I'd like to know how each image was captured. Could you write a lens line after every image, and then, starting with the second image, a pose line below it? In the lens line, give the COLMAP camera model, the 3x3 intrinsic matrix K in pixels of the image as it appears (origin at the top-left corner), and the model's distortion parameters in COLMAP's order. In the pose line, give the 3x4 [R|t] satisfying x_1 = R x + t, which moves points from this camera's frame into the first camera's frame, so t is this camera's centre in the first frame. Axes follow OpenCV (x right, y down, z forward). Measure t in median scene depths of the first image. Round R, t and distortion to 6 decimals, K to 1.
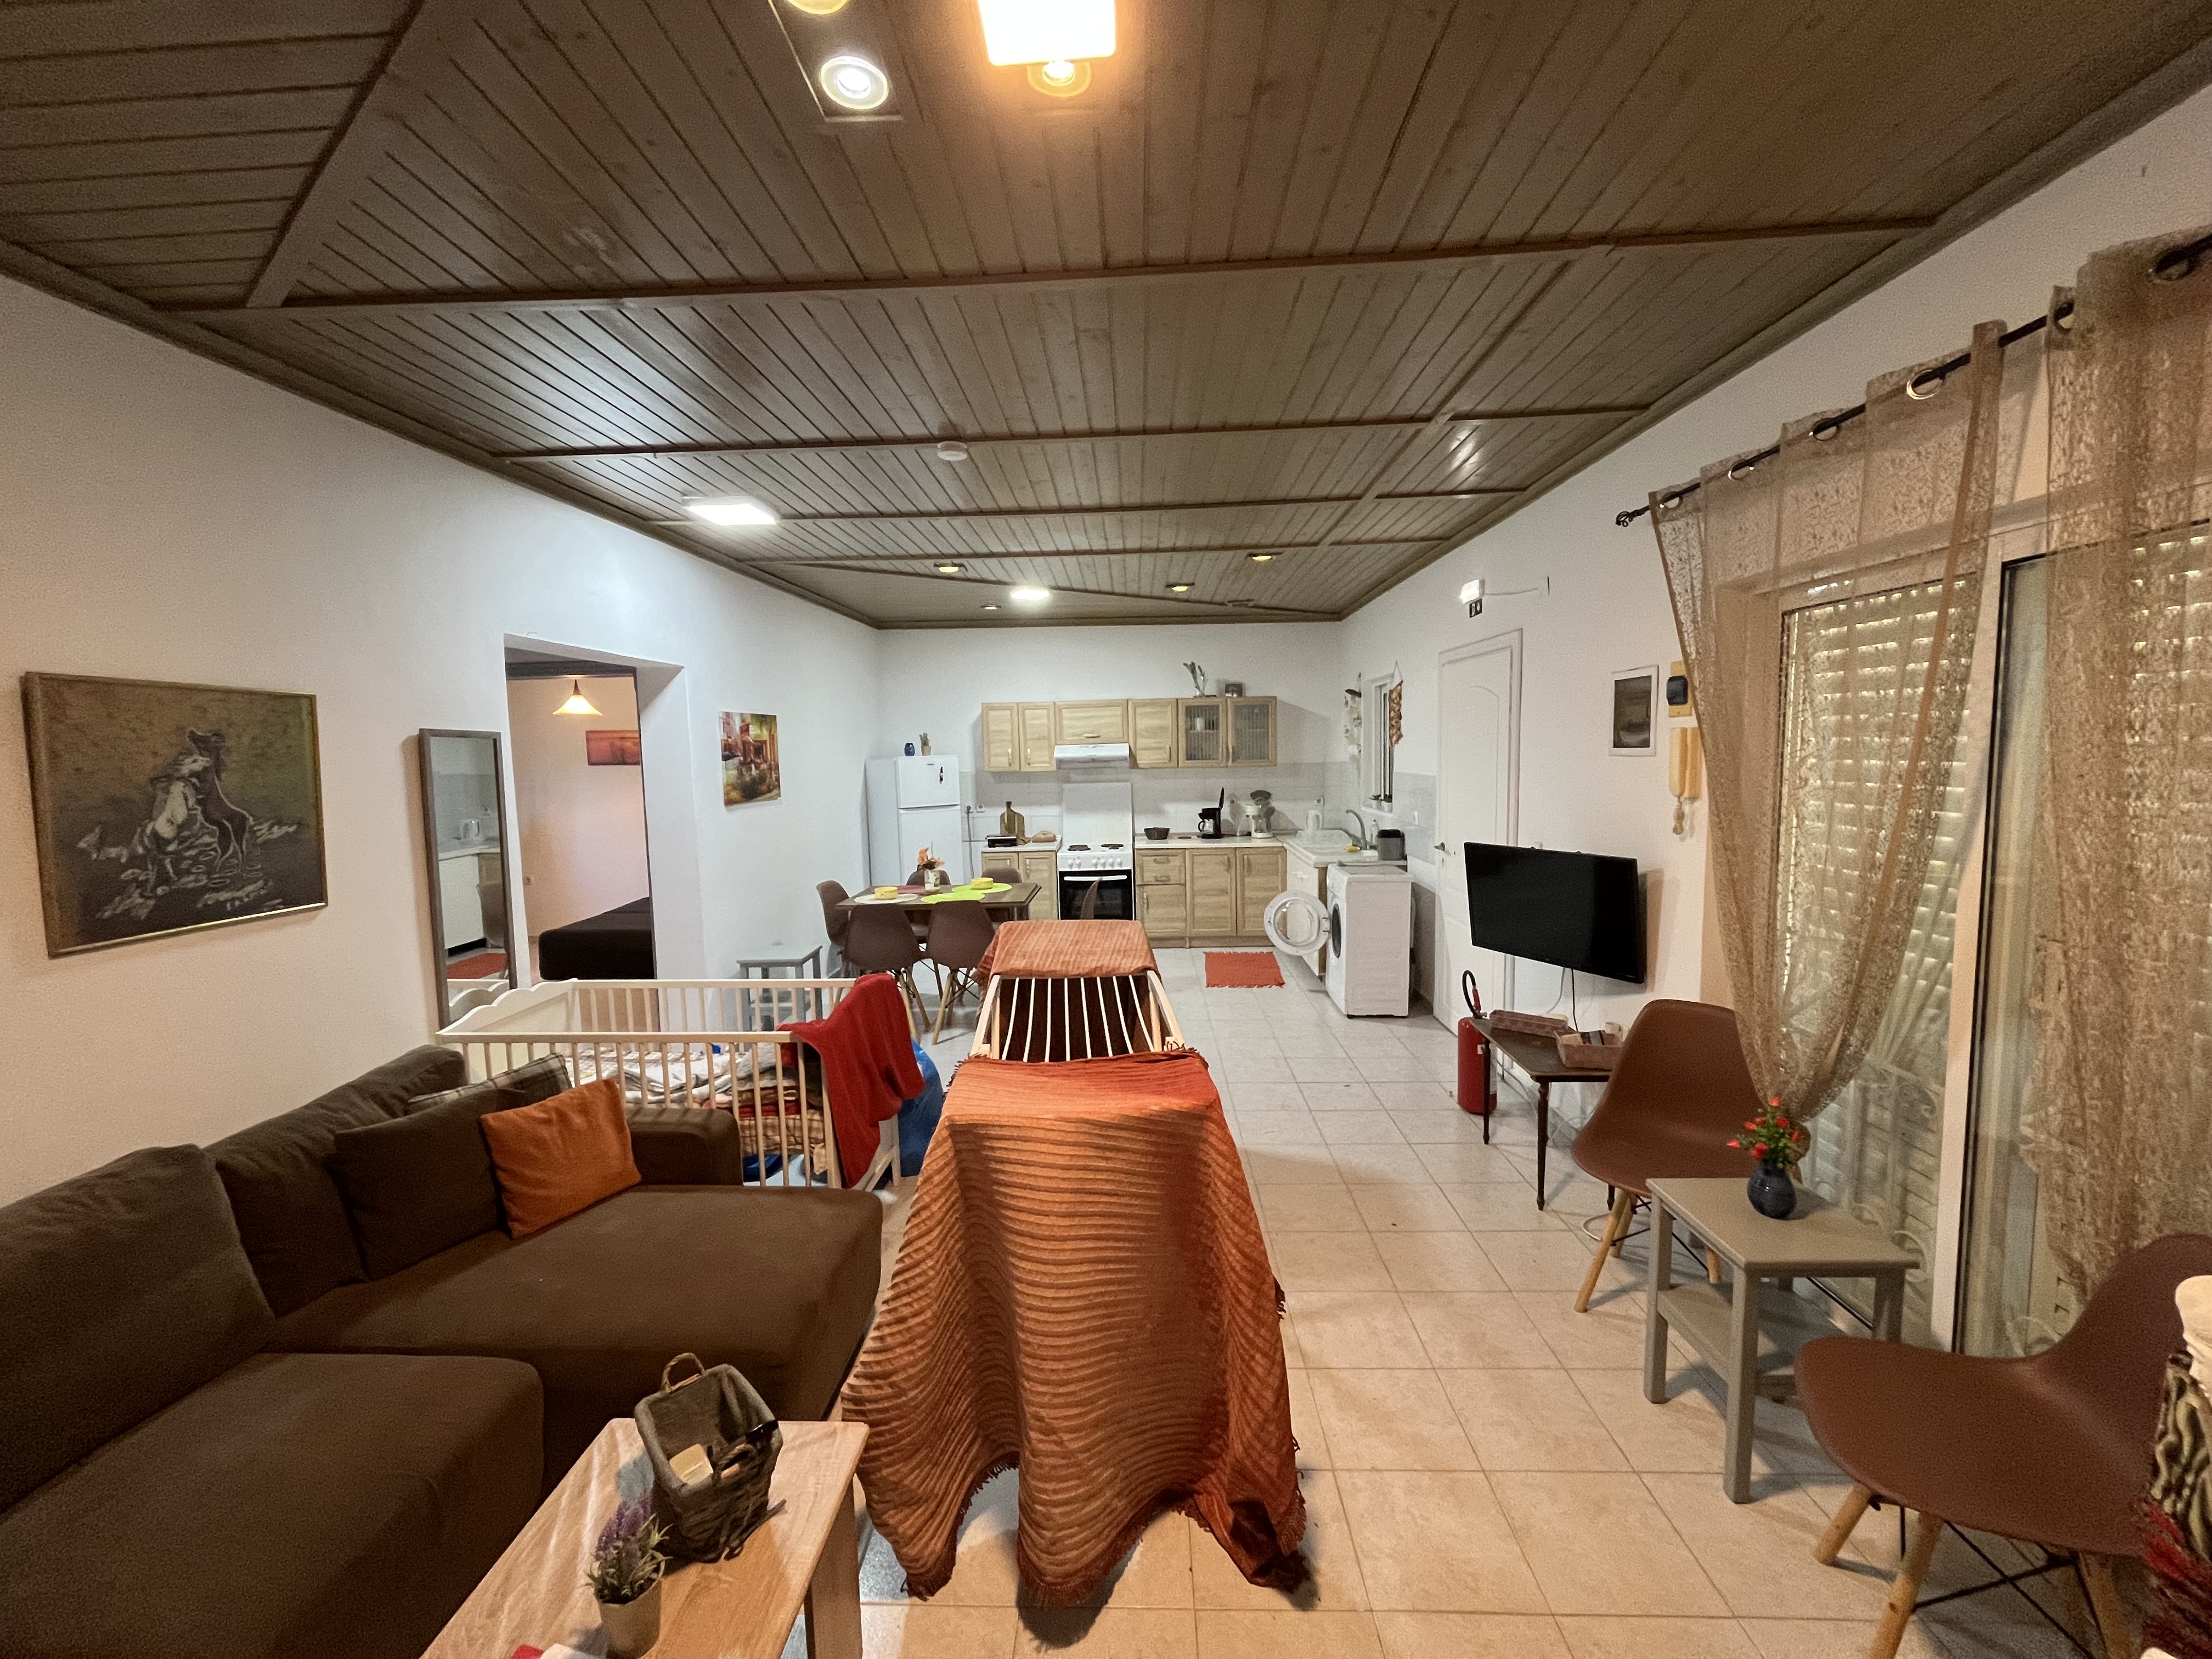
lens RADIAL K [[899.5, 0, 1101.4], [0, 899.5, 829.7], [0, 0, 1]] dist [-0.000304, -0.000793]
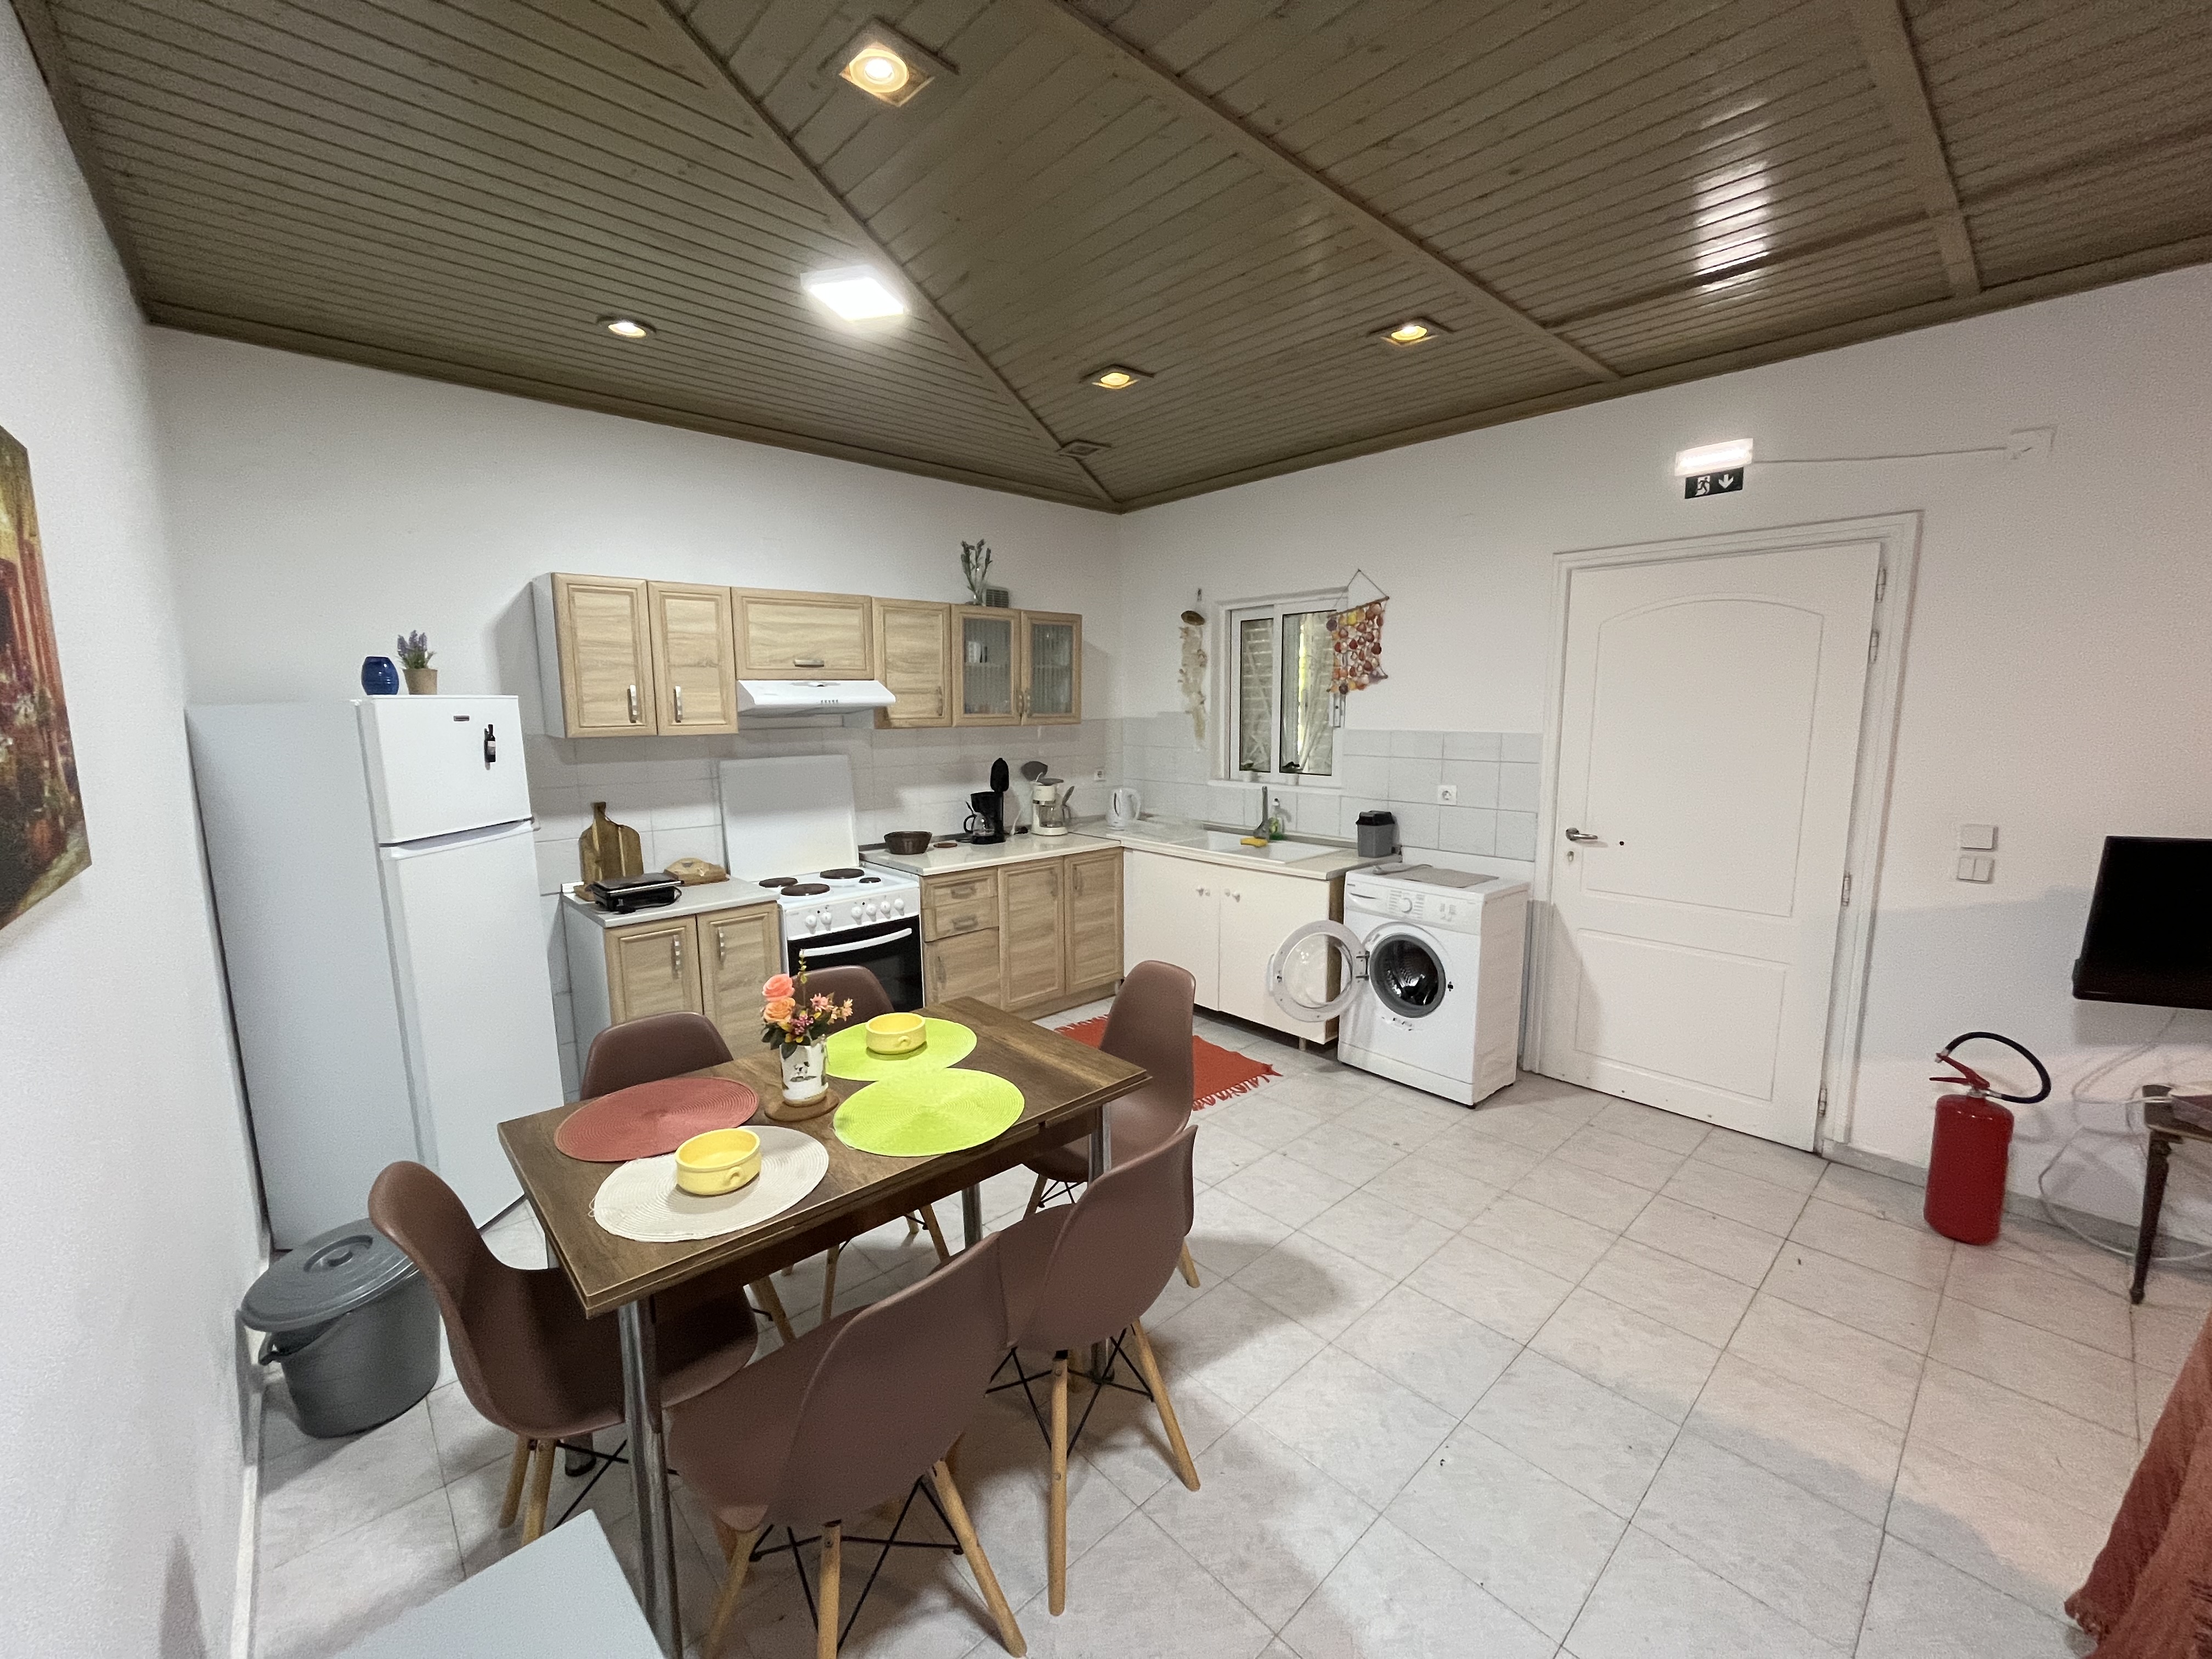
lens RADIAL K [[899.5, 0, 1109.1], [0, 899.5, 826.1], [0, 0, 1]] dist [-0.000304, -0.000793]
pose [[0.706472, -0.080610, 0.703135, -0.567541], [0.055903, 0.996744, 0.058102, -0.074508], [-0.705529, -0.001740, 0.708678, 1.173758]]
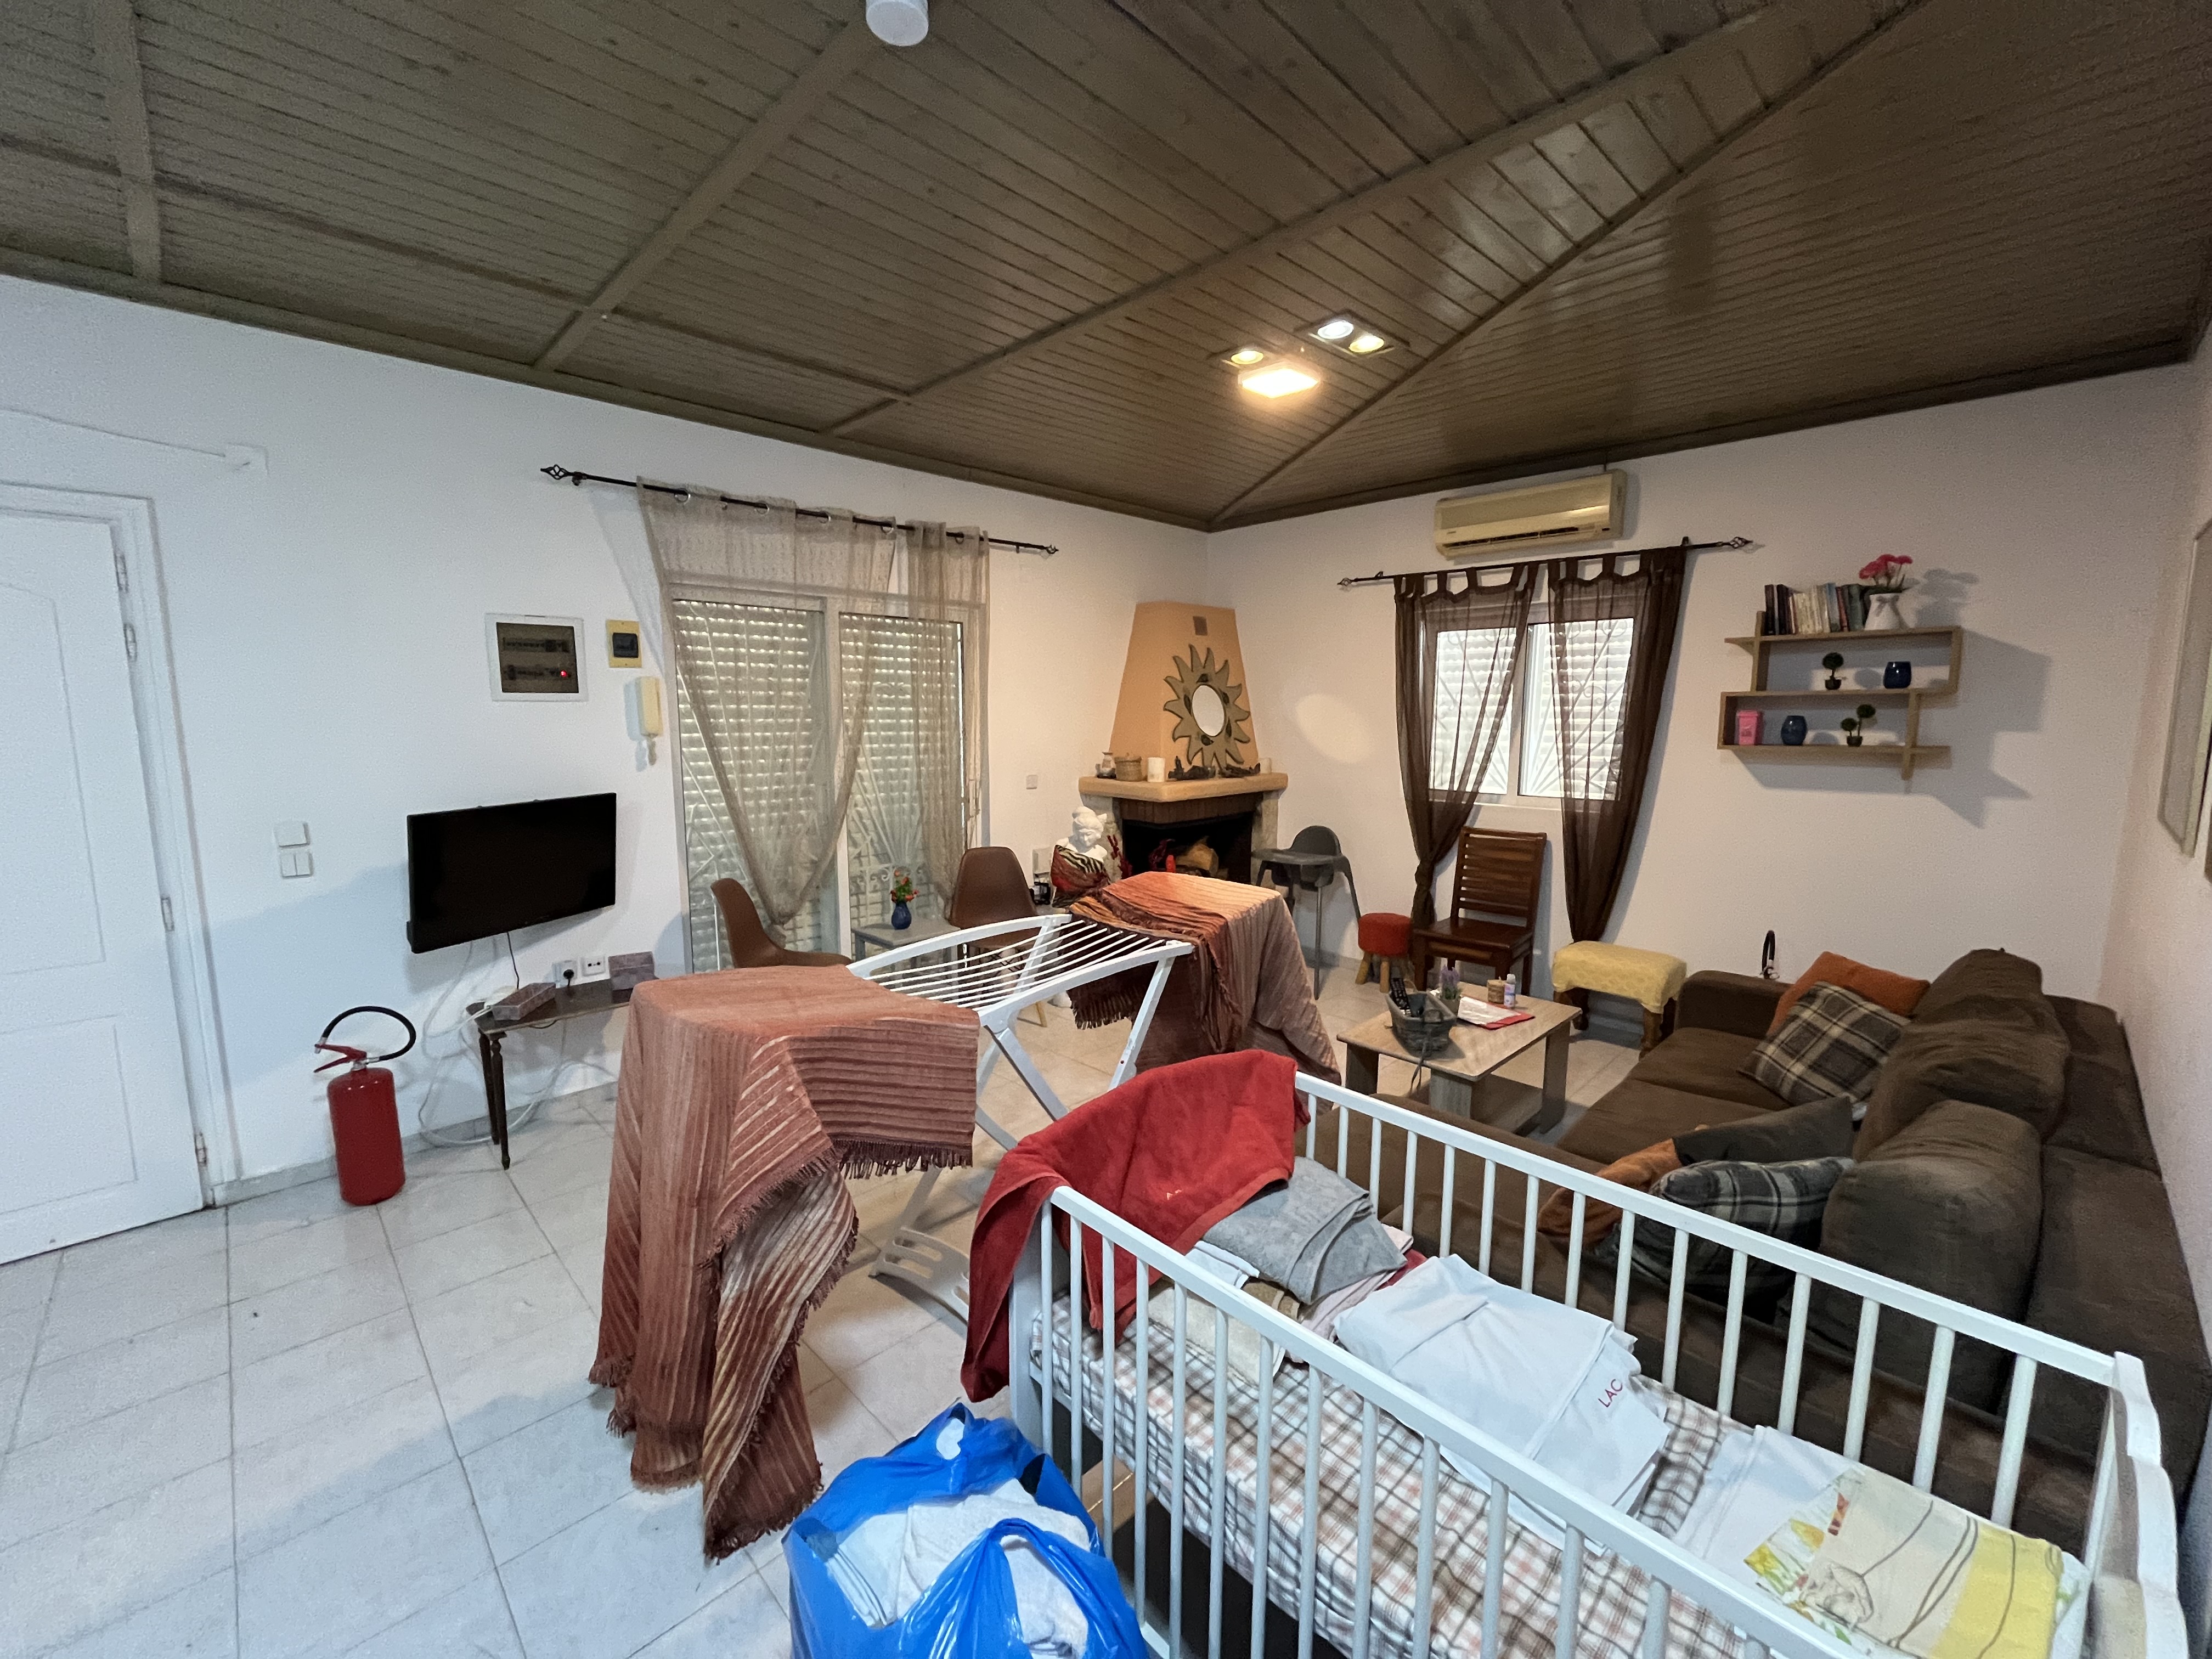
lens RADIAL K [[899.5, 0, 1107.5], [0, 899.5, 824.0], [0, 0, 1]] dist [-0.000304, -0.000793]
pose [[-0.730233, -0.070607, 0.679540, -0.576580], [0.076238, 0.980012, 0.183752, -0.080175], [-0.678932, 0.185989, -0.710254, 1.275543]]
